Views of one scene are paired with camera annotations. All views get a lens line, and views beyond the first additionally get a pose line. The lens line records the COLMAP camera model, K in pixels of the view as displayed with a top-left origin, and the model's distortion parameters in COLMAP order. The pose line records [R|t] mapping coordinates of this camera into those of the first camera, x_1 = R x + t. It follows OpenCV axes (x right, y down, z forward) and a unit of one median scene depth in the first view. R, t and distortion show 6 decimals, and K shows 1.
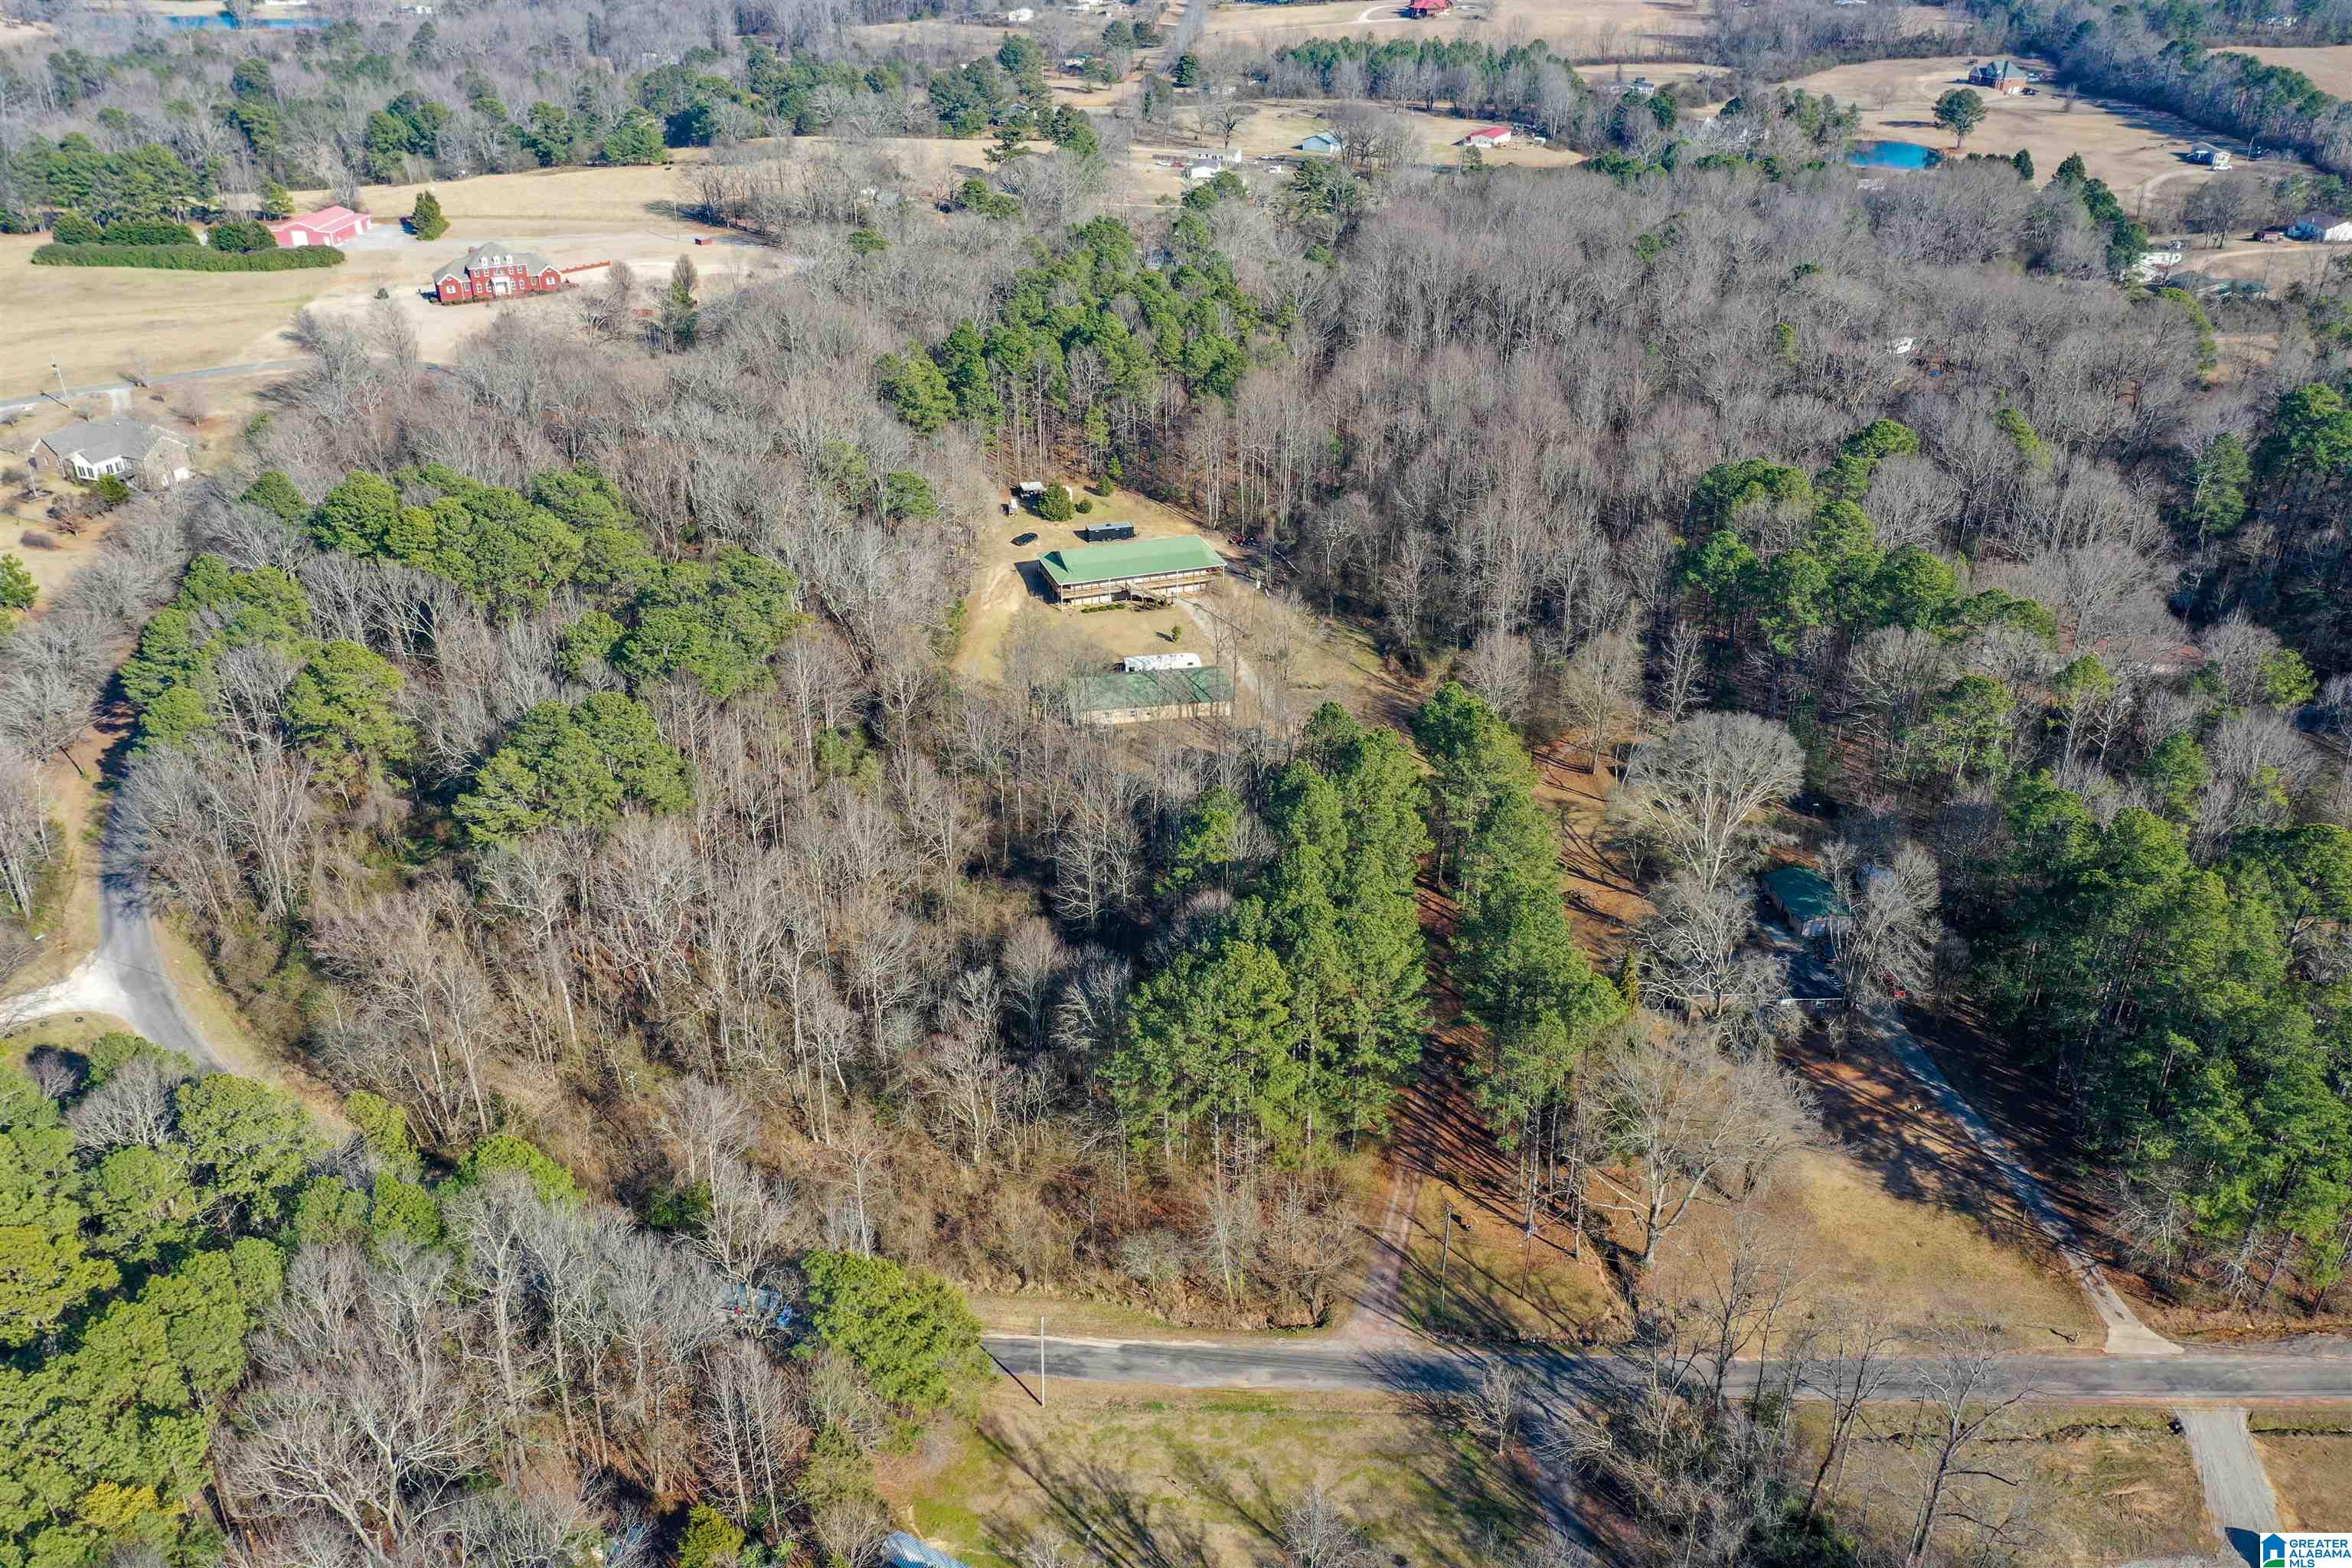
lens RADIAL K [[1836.1, 0, 1174.1], [0, 1836.1, 785.3], [0, 0, 1]] dist [0.010072, 0.011891]
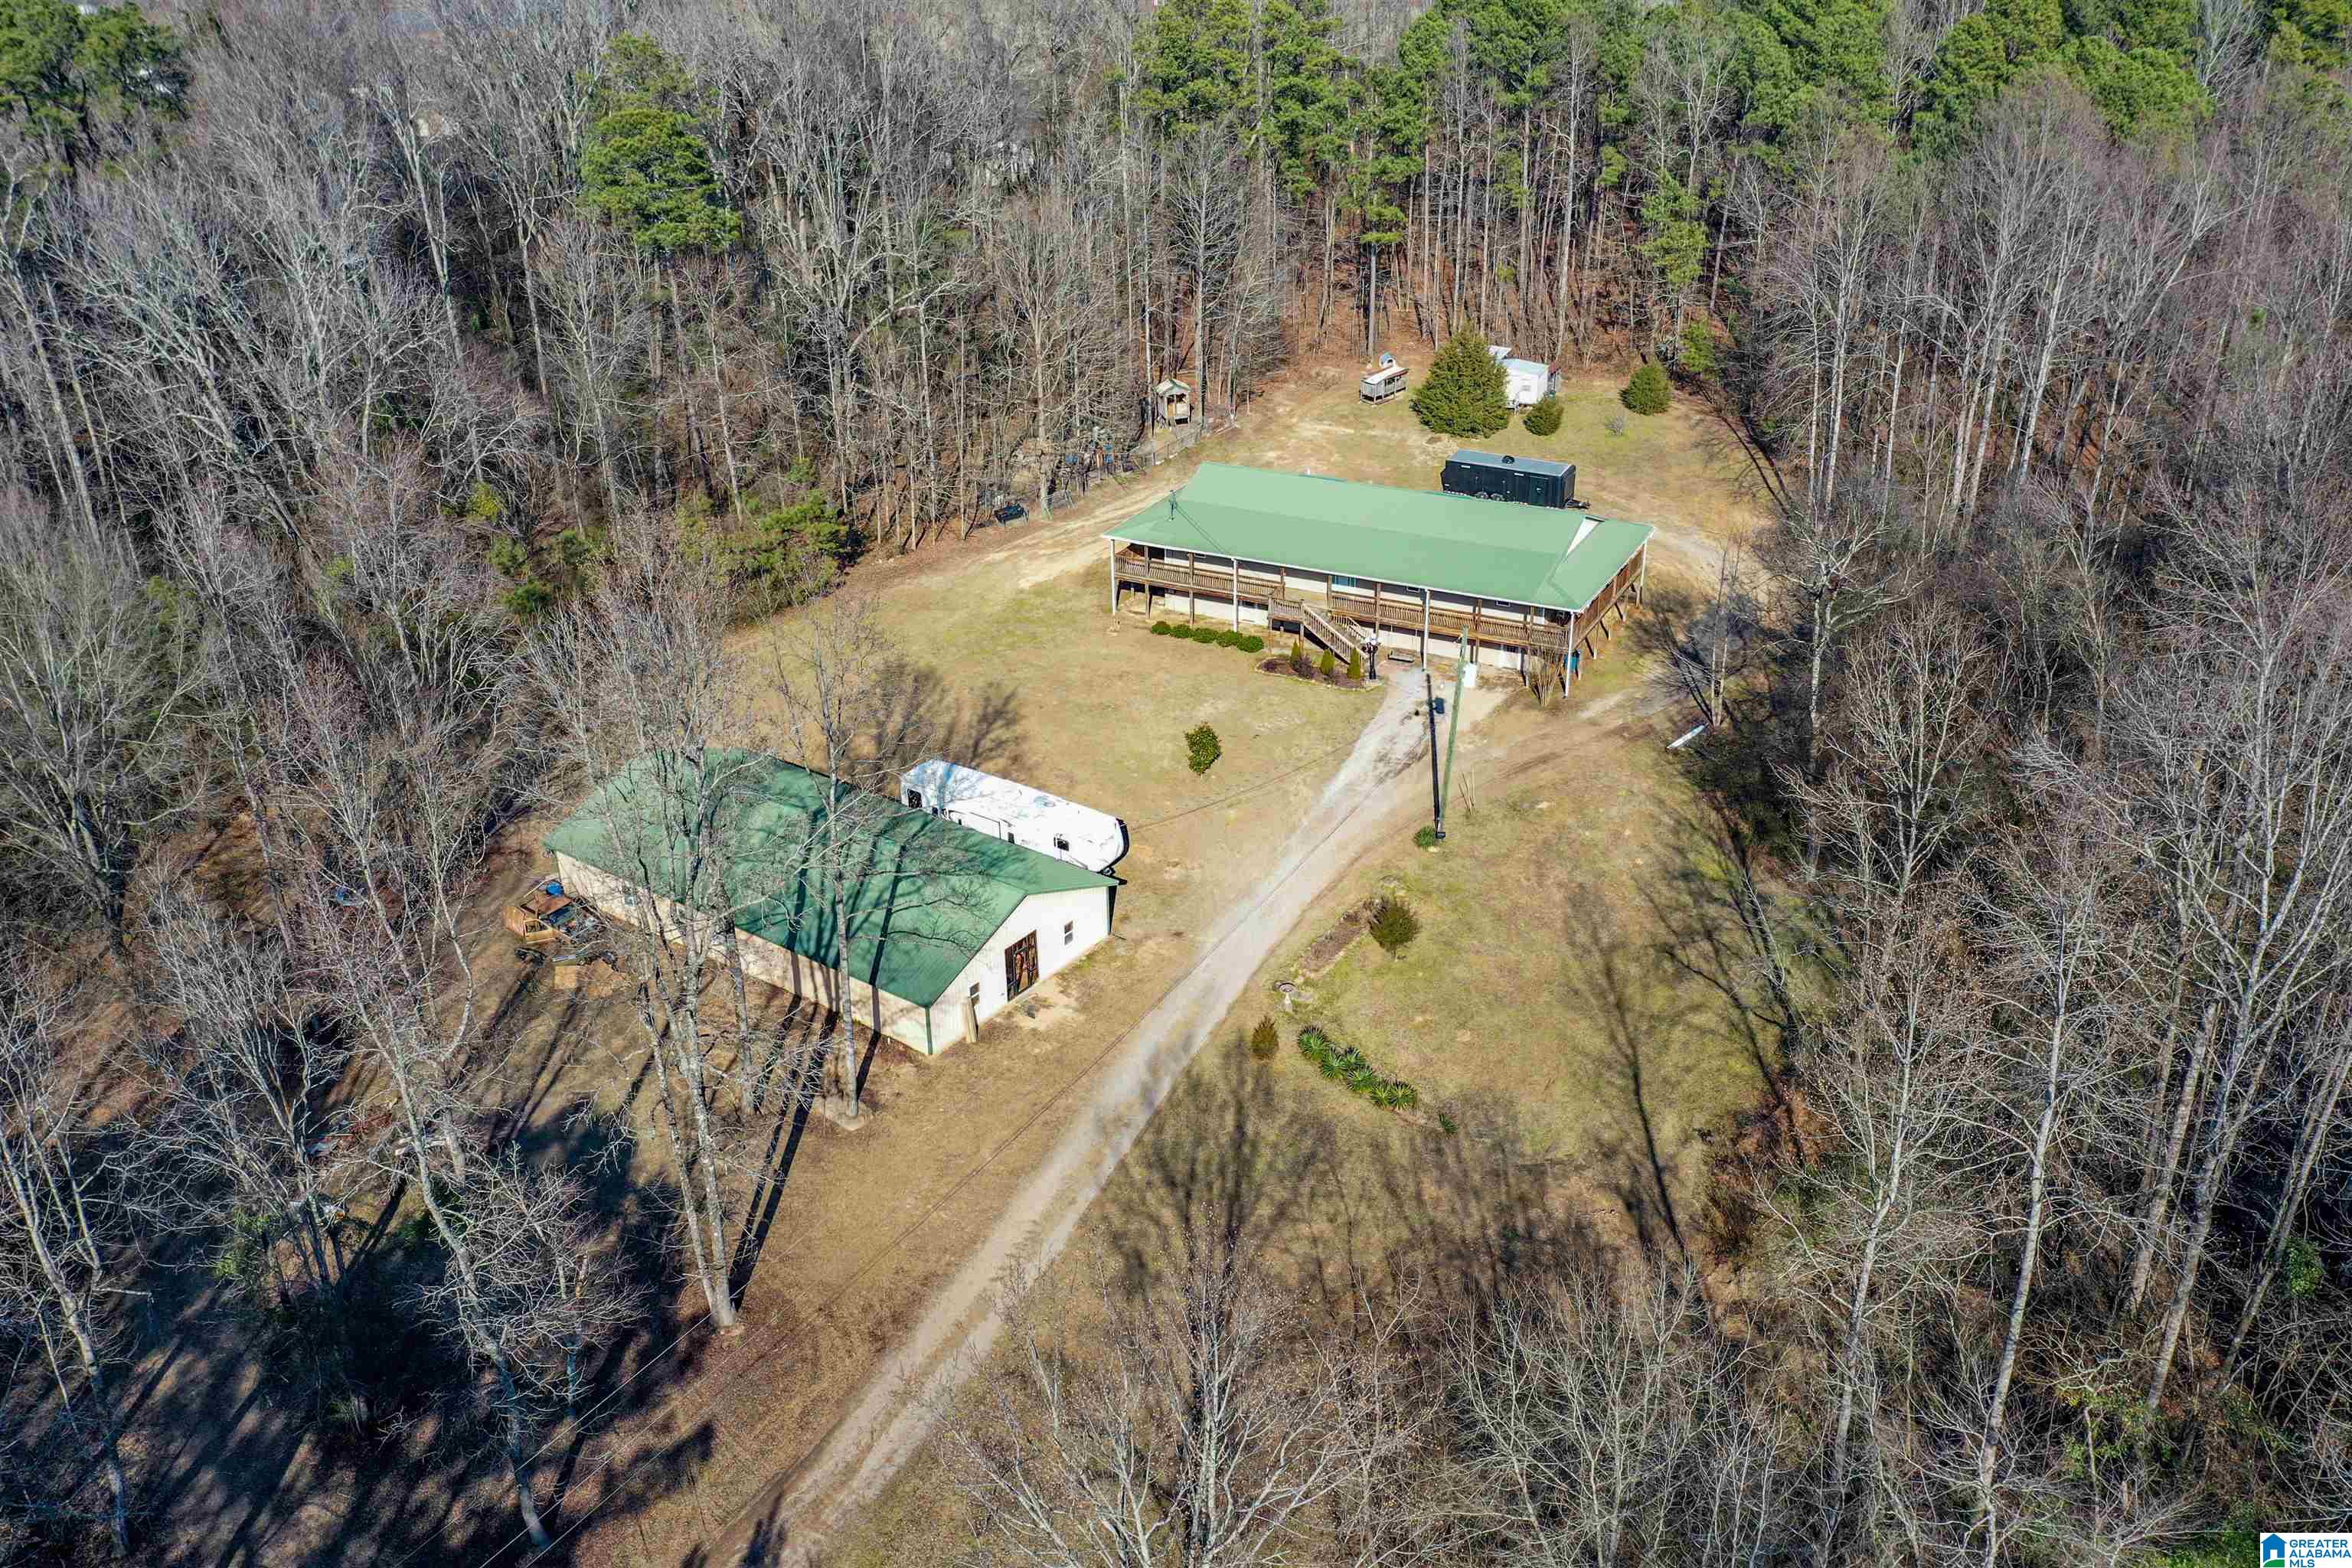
lens RADIAL K [[1836.1, 0, 1175.3], [0, 1836.1, 782.7], [0, 0, 1]] dist [0.010072, 0.011891]
pose [[0.670391, 0.309230, -0.674502, 0.210442], [-0.316672, 0.941315, 0.116810, -0.112315], [0.671040, 0.135288, 0.728974, 0.761607]]
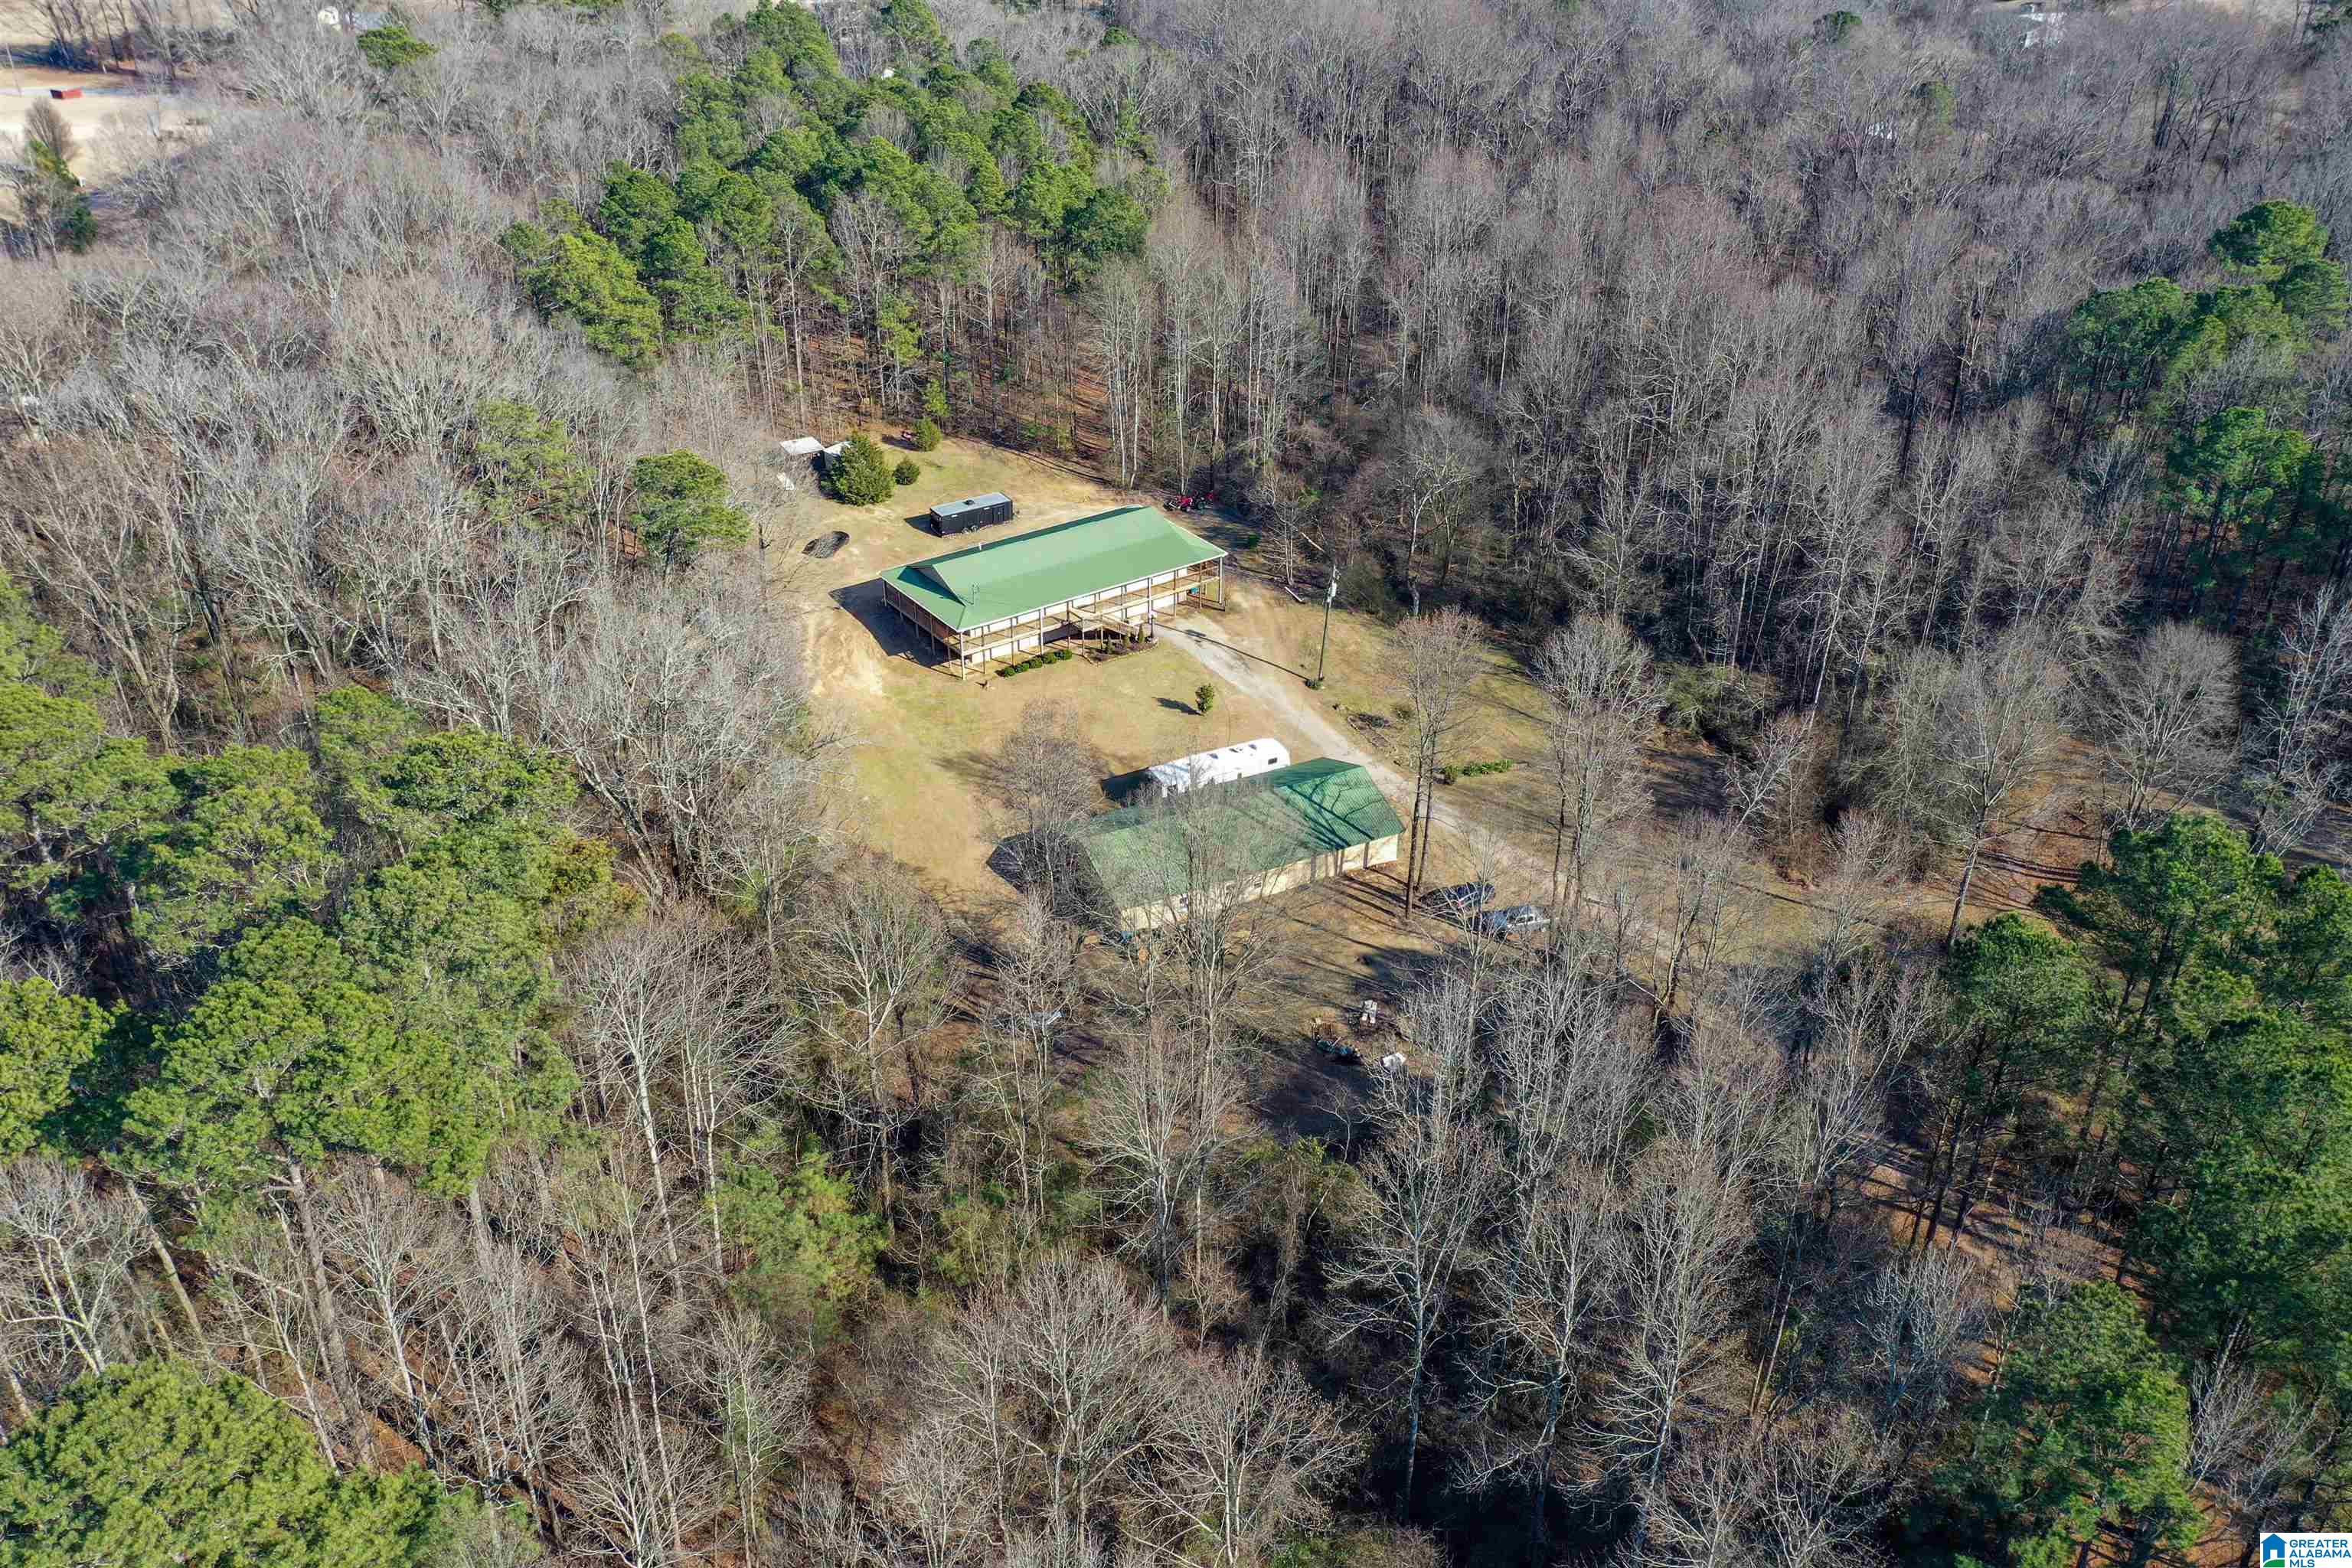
lens RADIAL K [[1836.1, 0, 1160.3], [0, 1836.1, 775.8], [0, 0, 1]] dist [0.010072, 0.011891]
pose [[0.957740, -0.146315, 0.247642, -0.146091], [0.134462, 0.988836, 0.064215, -0.095674], [-0.254273, -0.028203, 0.966721, 0.479353]]
